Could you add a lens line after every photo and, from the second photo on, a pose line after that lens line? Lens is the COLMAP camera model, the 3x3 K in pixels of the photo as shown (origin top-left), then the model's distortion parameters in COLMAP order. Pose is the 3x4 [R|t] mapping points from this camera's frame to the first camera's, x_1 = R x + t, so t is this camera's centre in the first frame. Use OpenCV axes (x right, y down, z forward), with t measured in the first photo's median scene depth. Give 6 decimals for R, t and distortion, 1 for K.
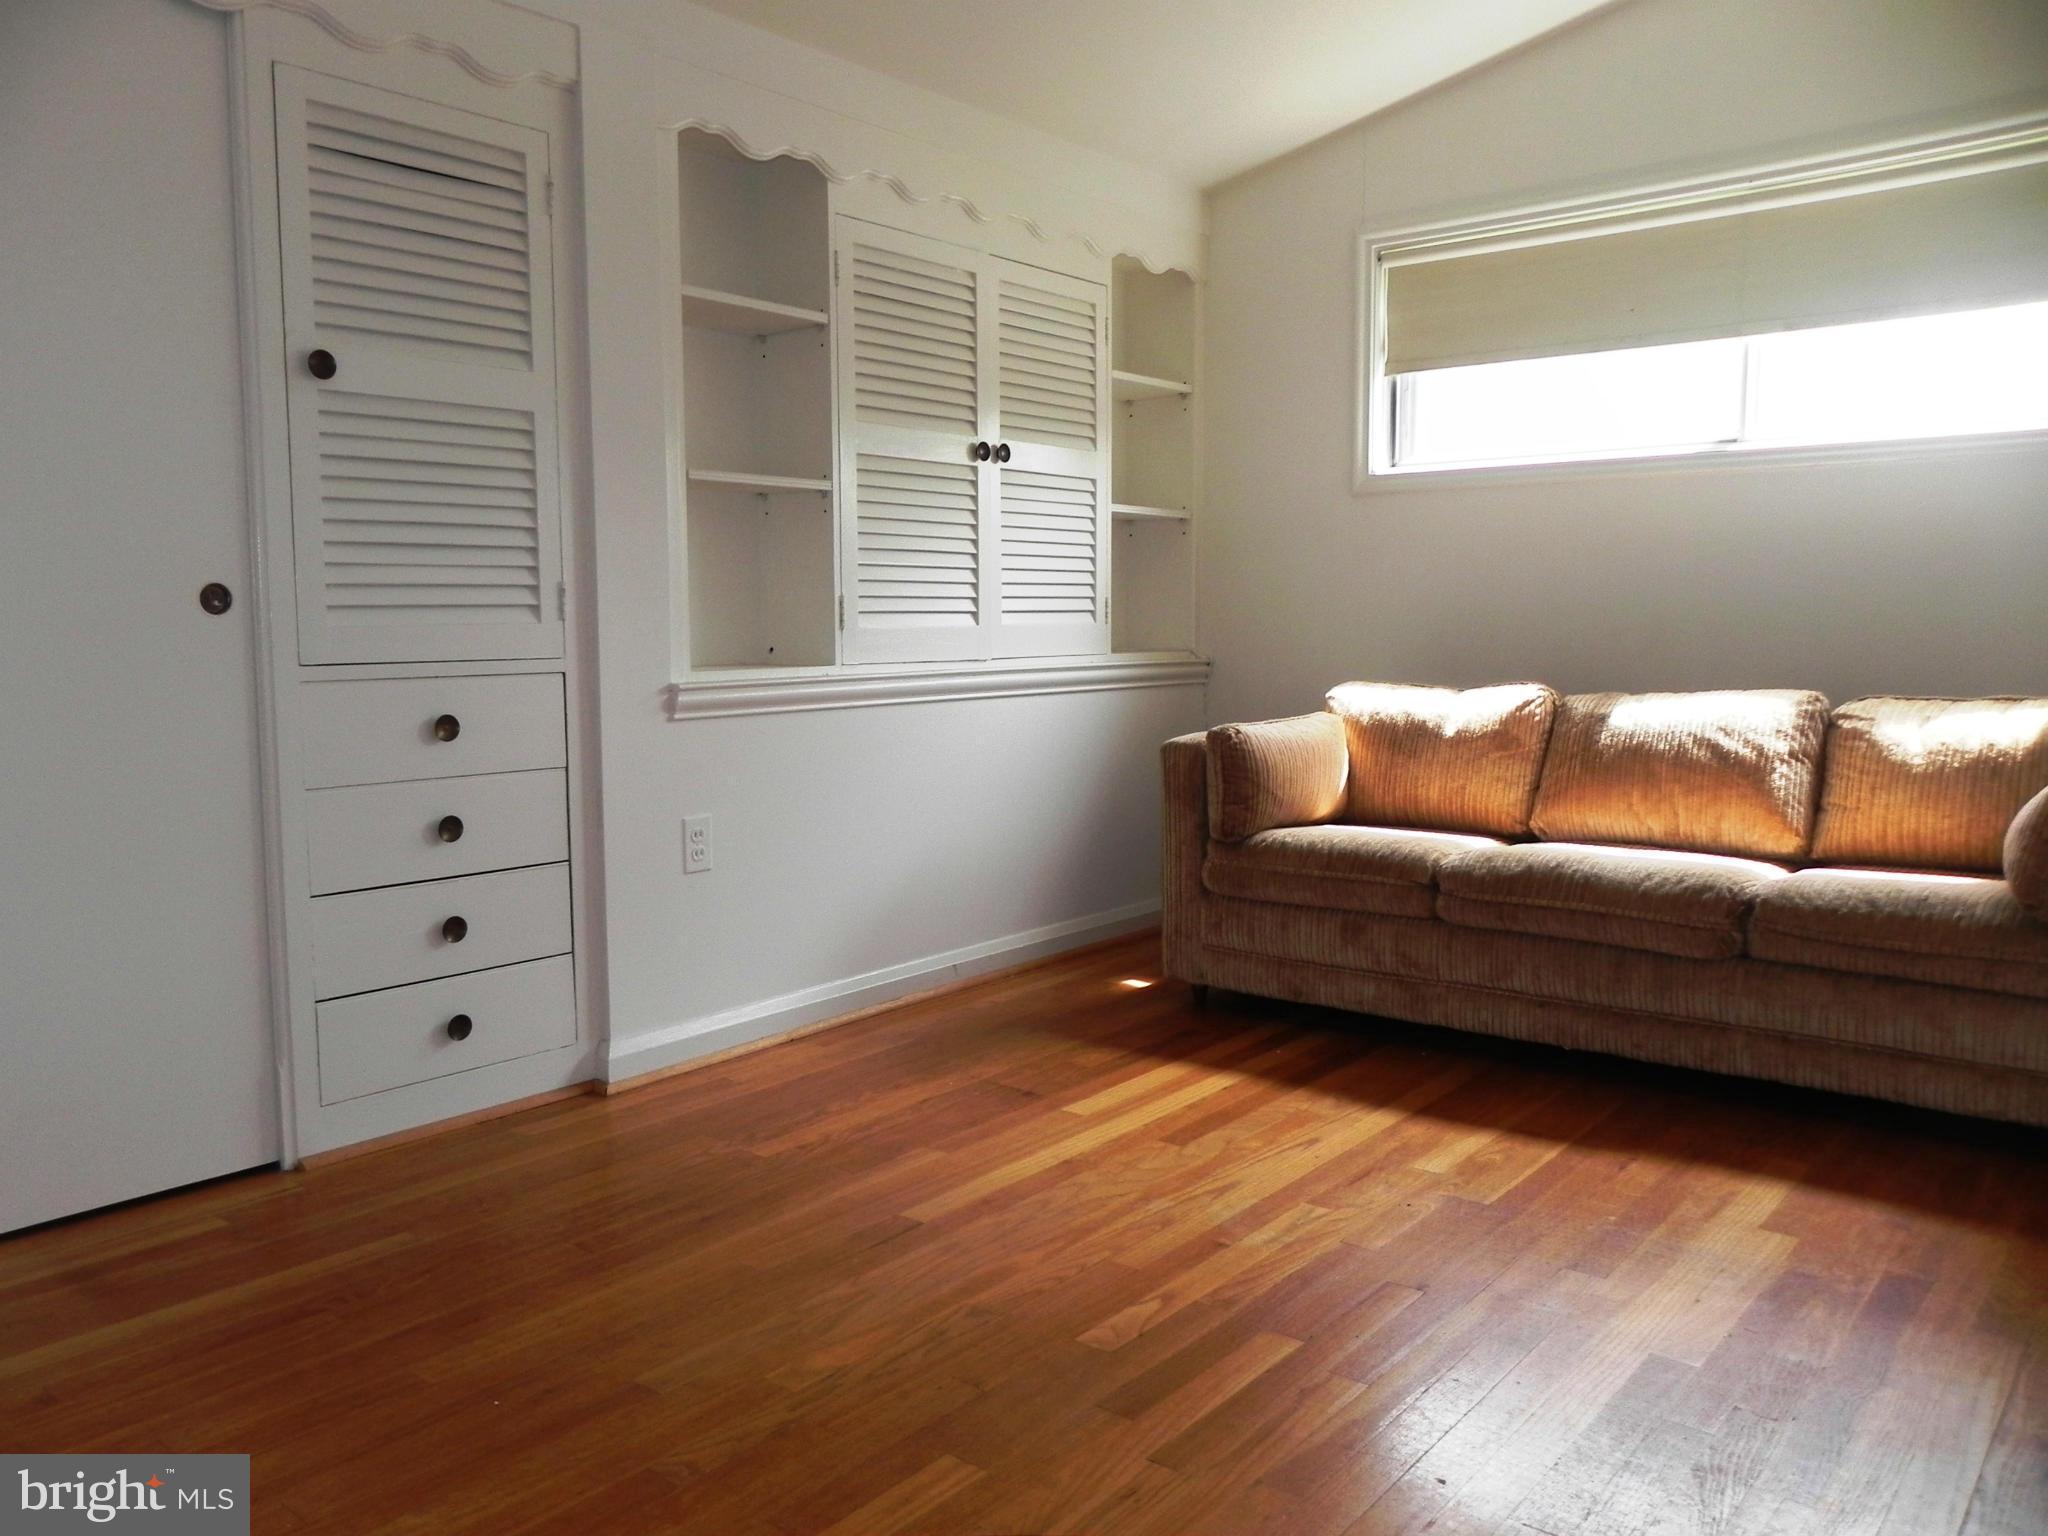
lens RADIAL K [[1606.2, 0, 1024.0], [0, 1606.2, 768.0], [0, 0, 1]] dist [0.009238, -0.029180]
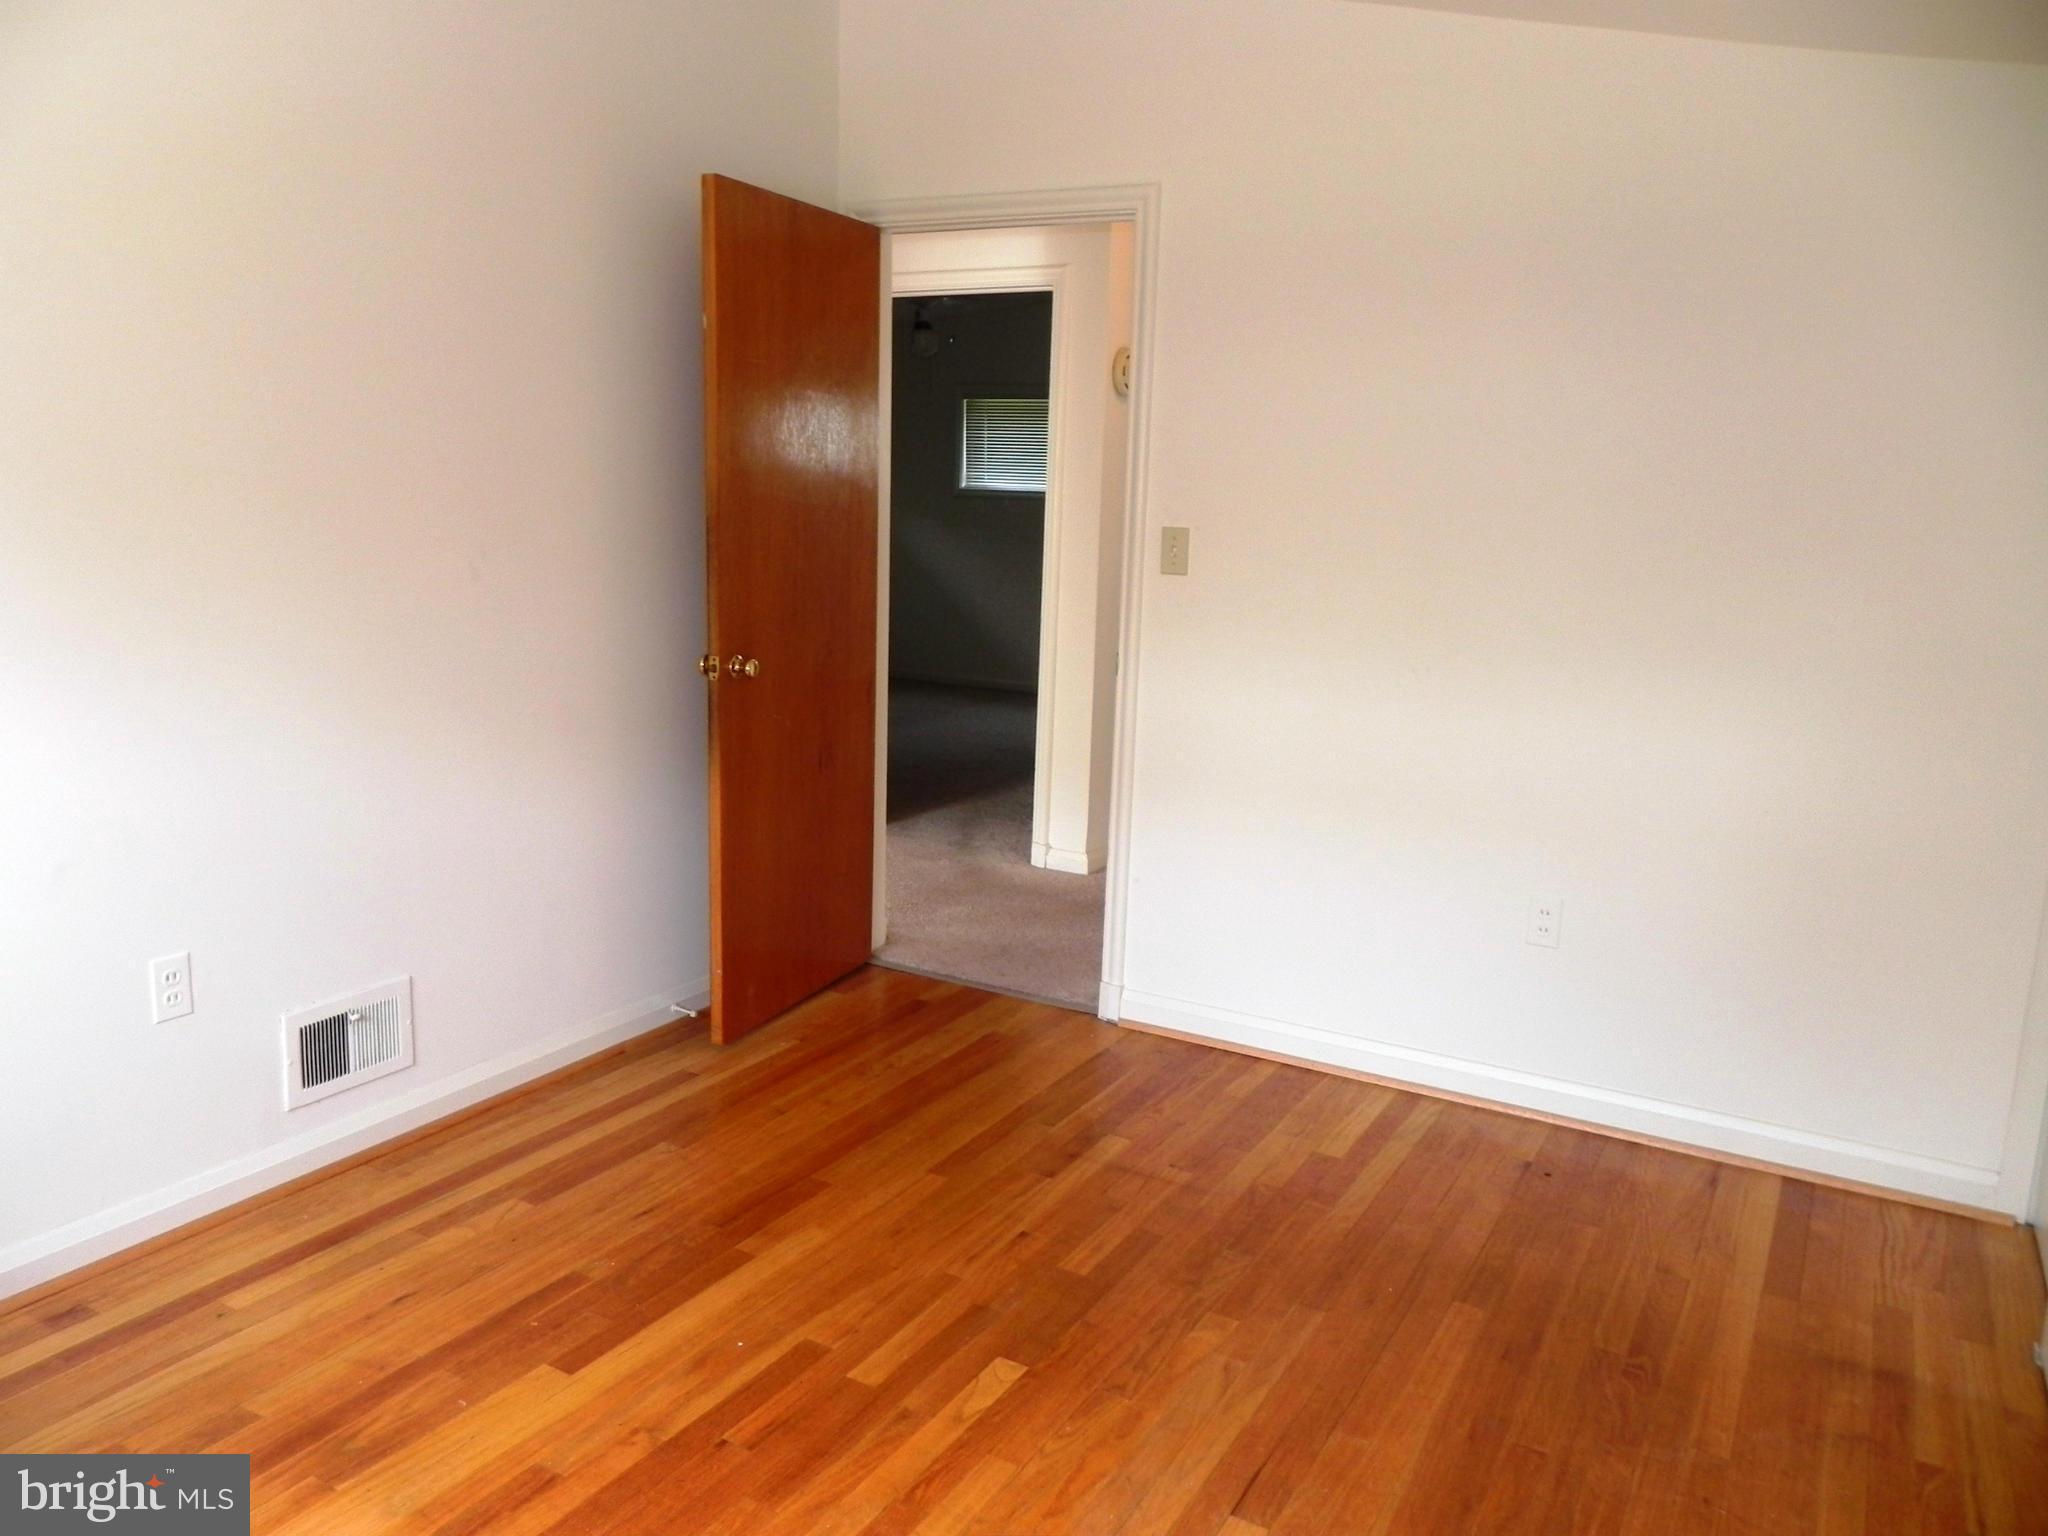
lens RADIAL K [[1606.2, 0, 1024.0], [0, 1606.2, 768.0], [0, 0, 1]] dist [0.009238, -0.029180]
pose [[-0.985959, 0.002796, -0.166966, 0.236697], [-0.042989, 0.961909, 0.269967, -0.422415], [0.161361, 0.273354, -0.948283, 2.007888]]
